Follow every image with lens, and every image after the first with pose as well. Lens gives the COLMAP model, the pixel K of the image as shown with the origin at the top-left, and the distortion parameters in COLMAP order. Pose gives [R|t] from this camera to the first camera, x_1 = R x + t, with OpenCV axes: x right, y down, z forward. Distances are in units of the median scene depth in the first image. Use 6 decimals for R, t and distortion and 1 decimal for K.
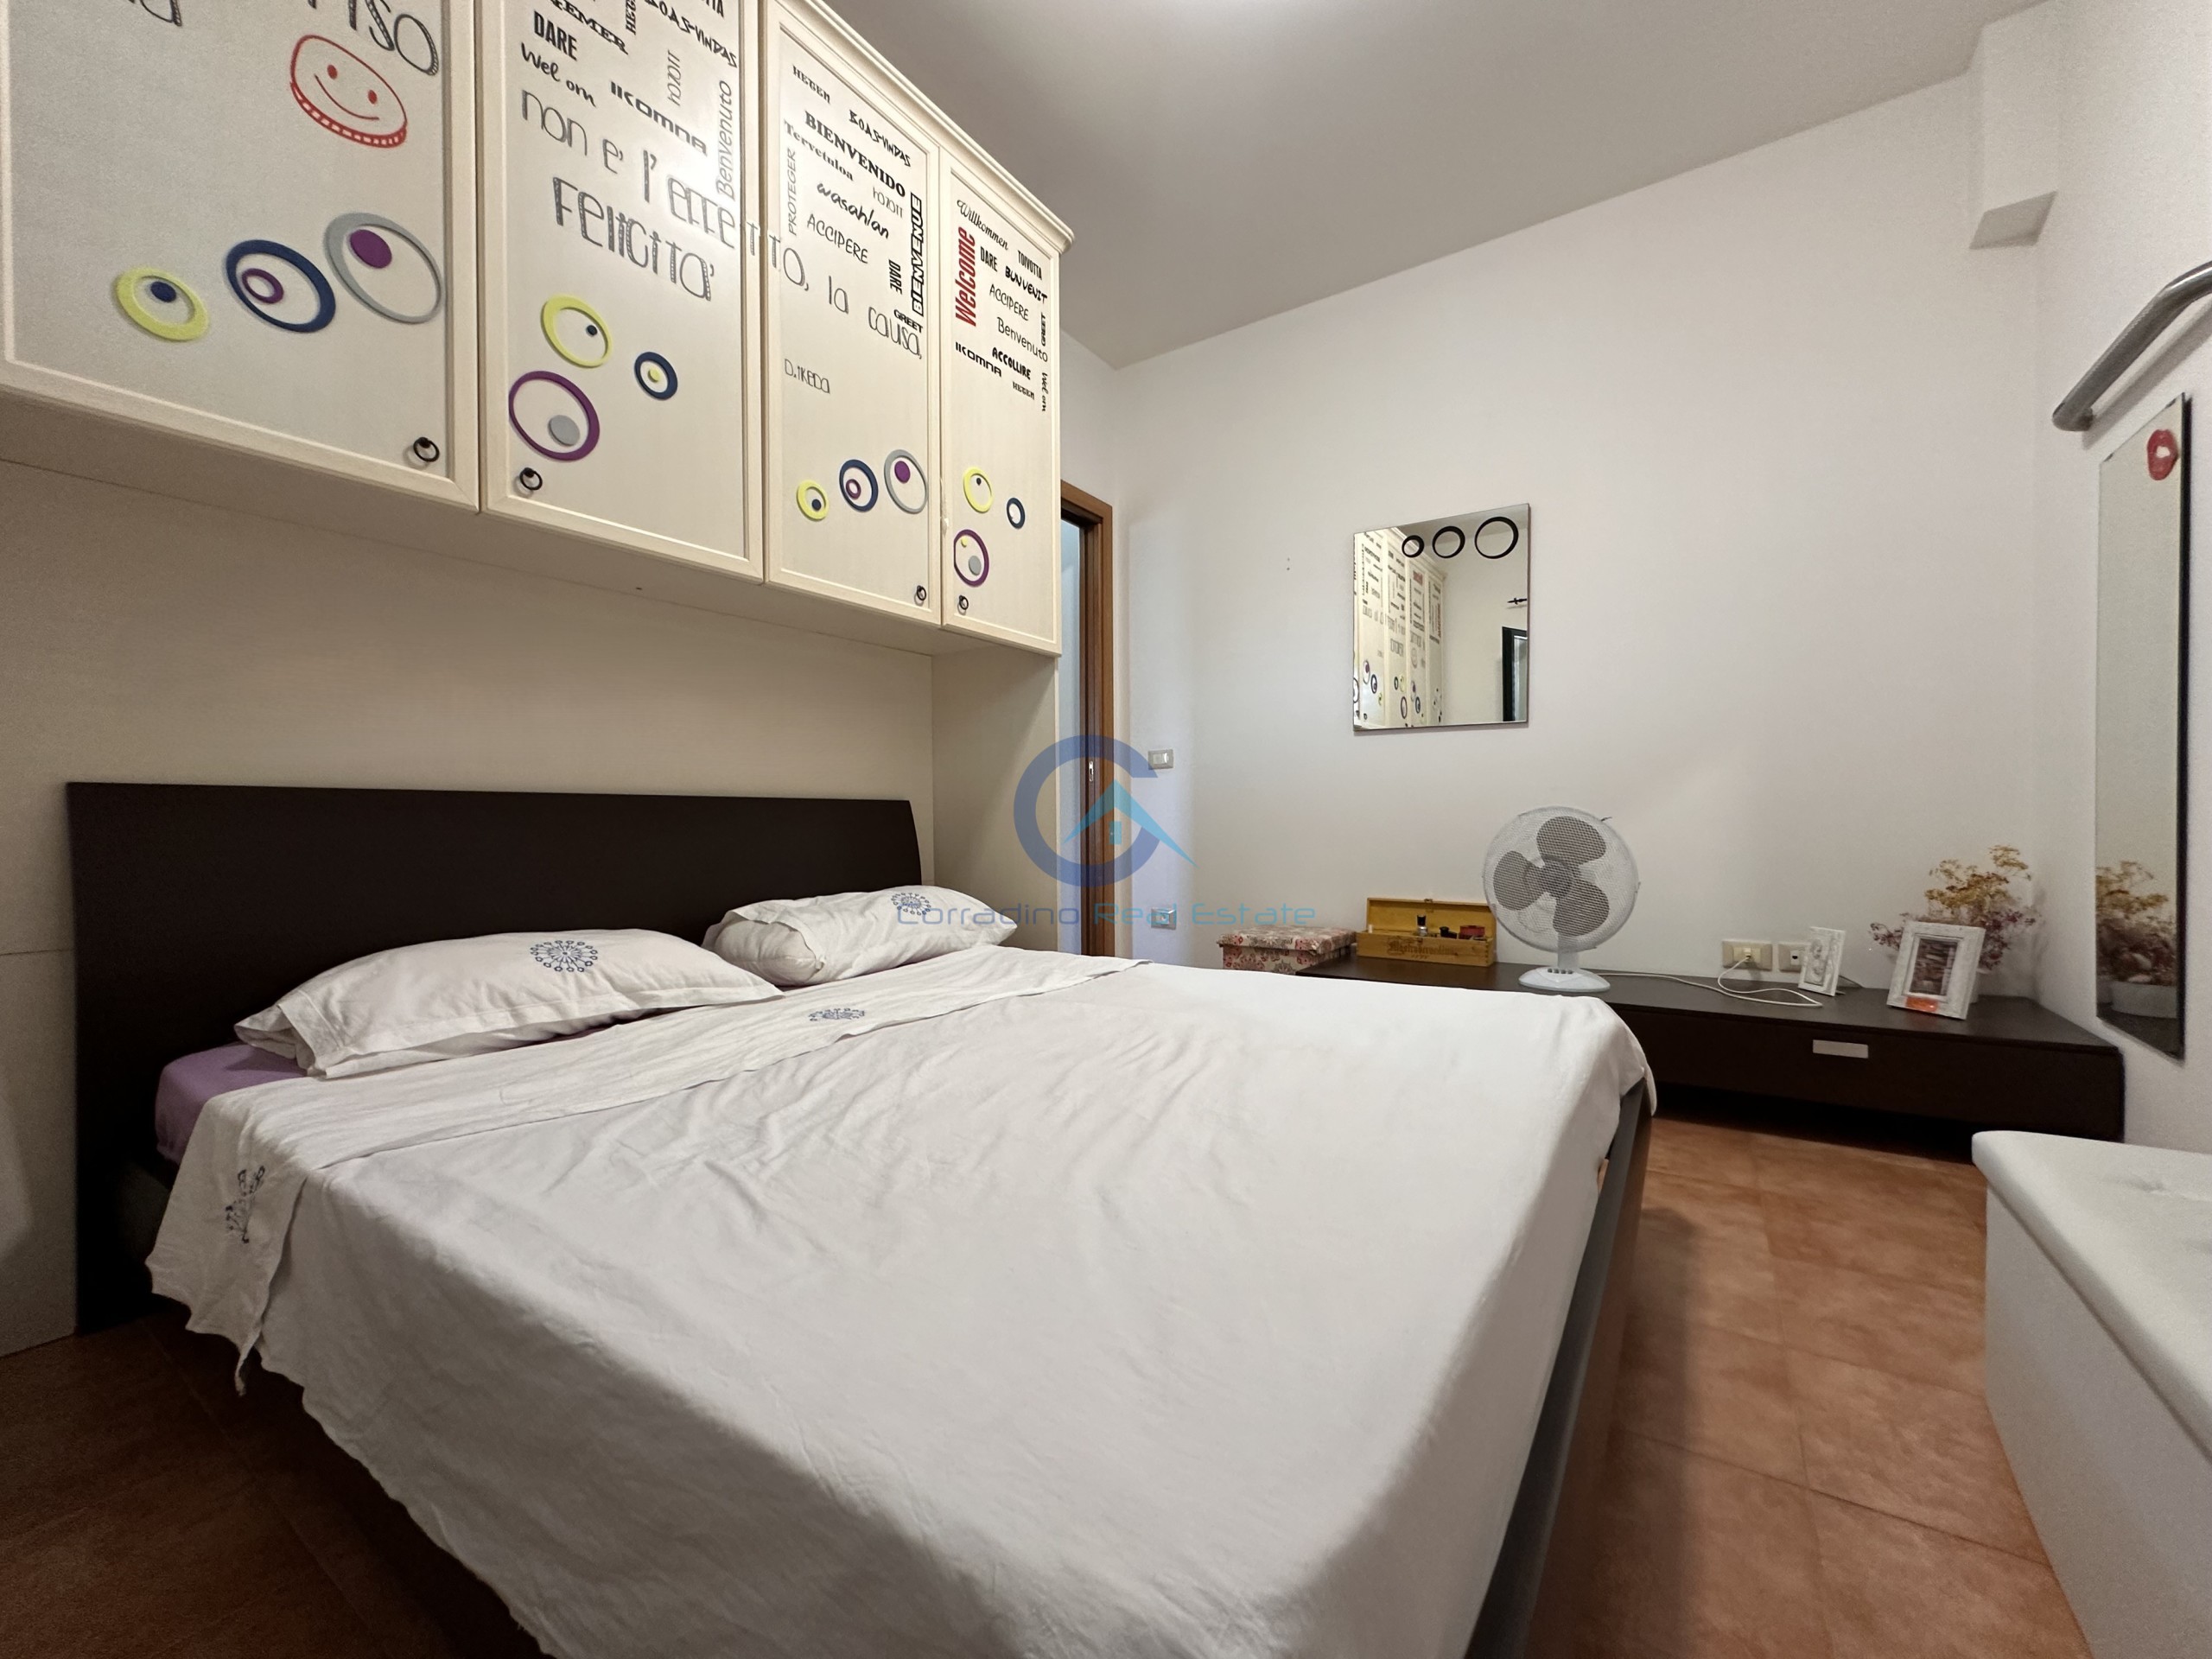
lens RADIAL K [[889.5, 0, 1106.0], [0, 889.5, 829.5], [0, 0, 1]] dist [-0.001473, 0.000273]
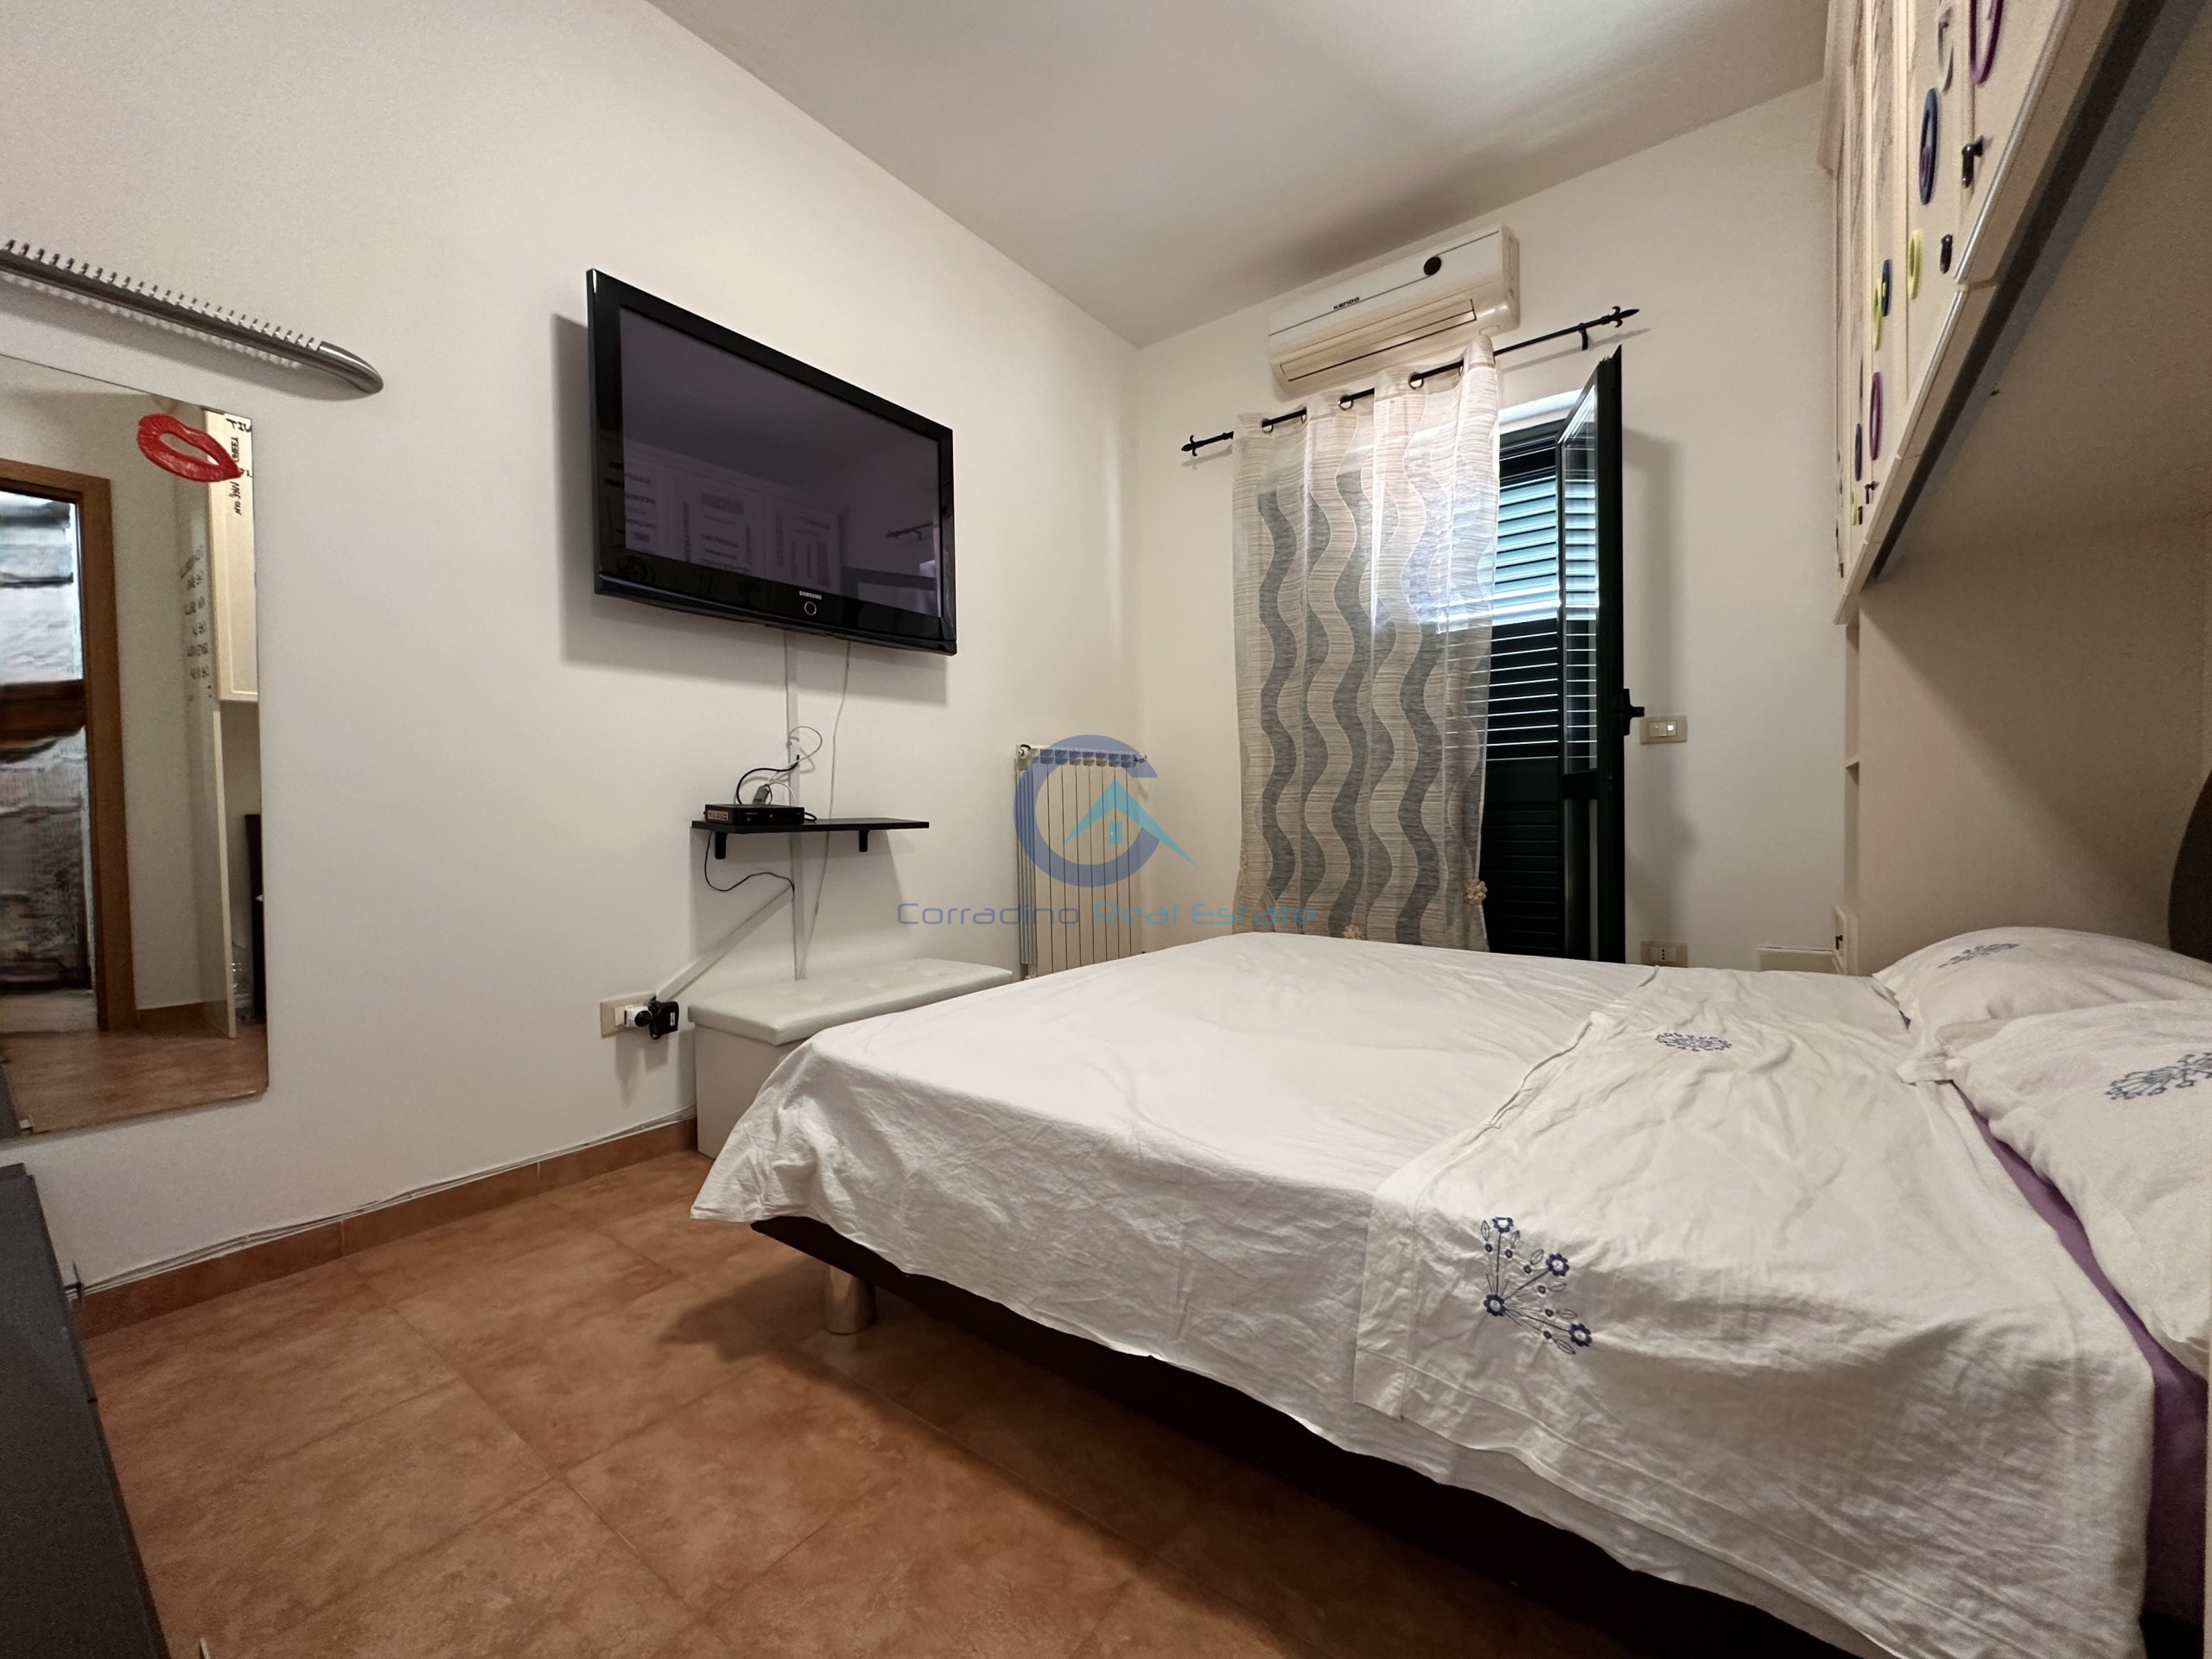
lens RADIAL K [[886.6, 0, 1098.5], [0, 886.6, 825.3], [0, 0, 1]] dist [-0.001235, 0.000051]
pose [[-0.997935, 0.027459, 0.058074, 0.173819], [0.028779, 0.999343, 0.022012, -0.028468], [-0.057431, 0.023638, -0.998070, 1.581338]]
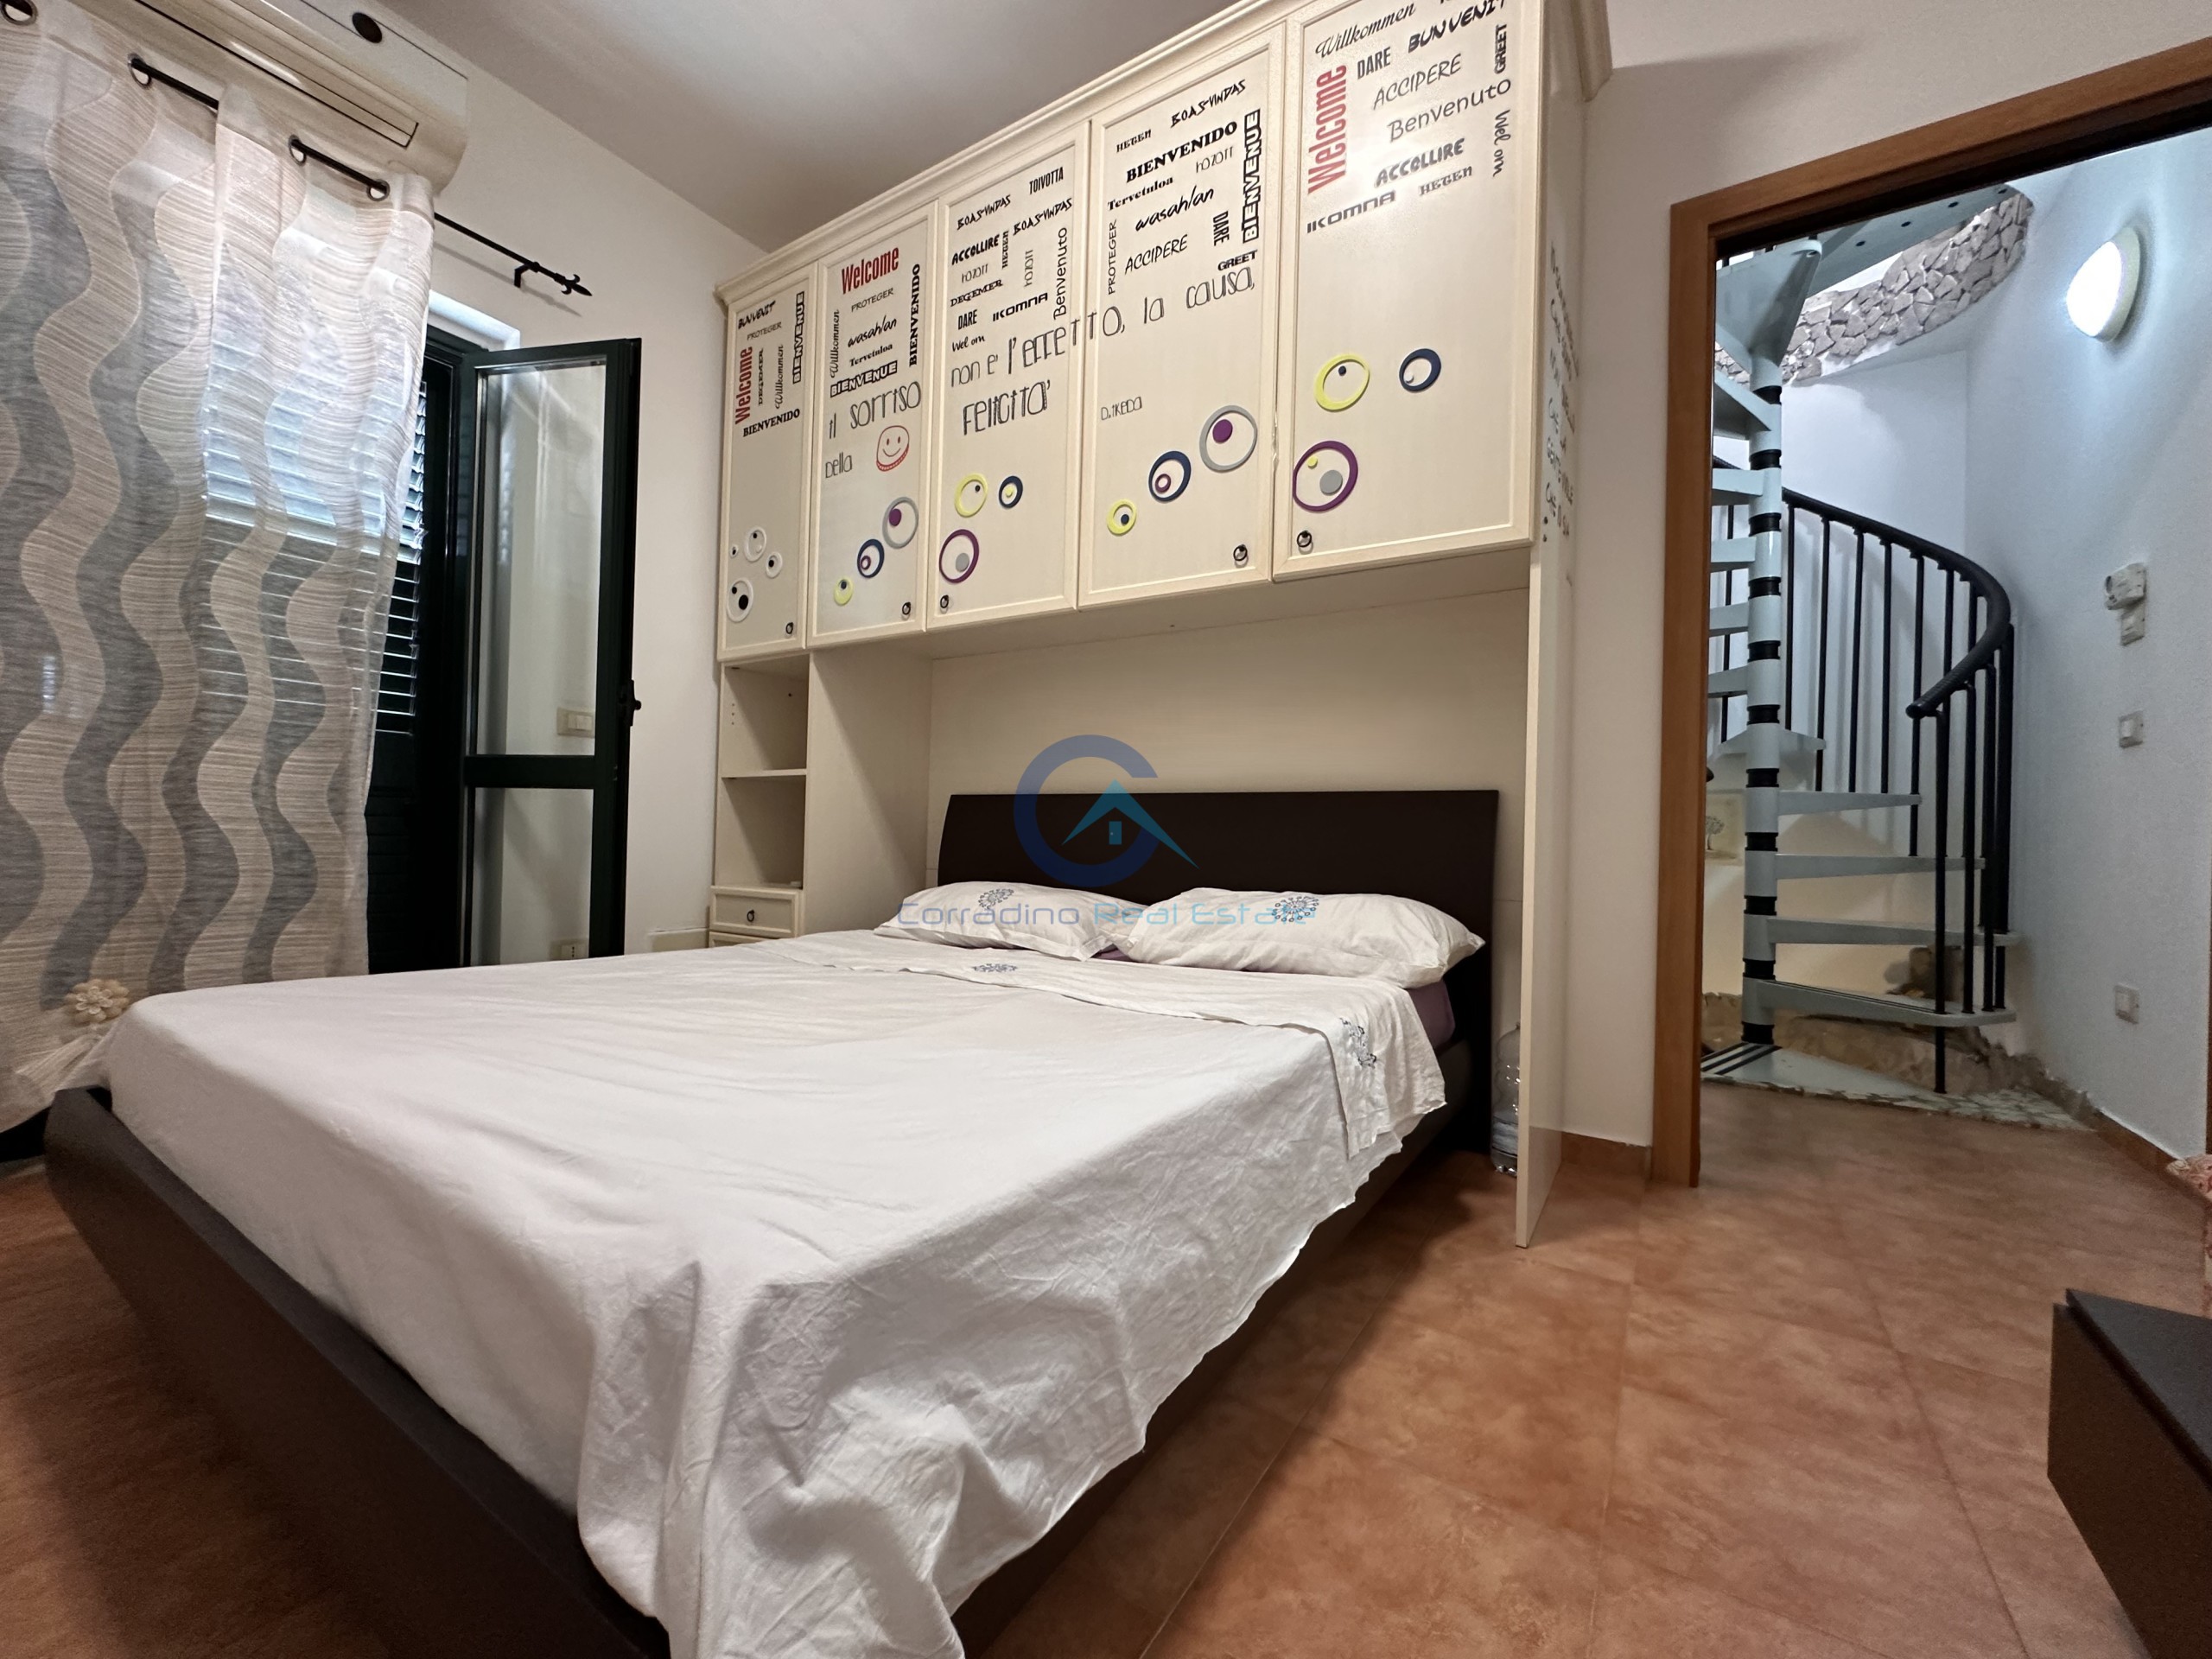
lens RADIAL K [[889.5, 0, 1106.0], [0, 889.5, 829.5], [0, 0, 1]] dist [-0.001473, 0.000273]
pose [[0.009438, 0.000834, -0.999955, 0.748998], [-0.031645, 0.999499, 0.000535, 0.016134], [0.999455, 0.031639, 0.009460, 0.952501]]
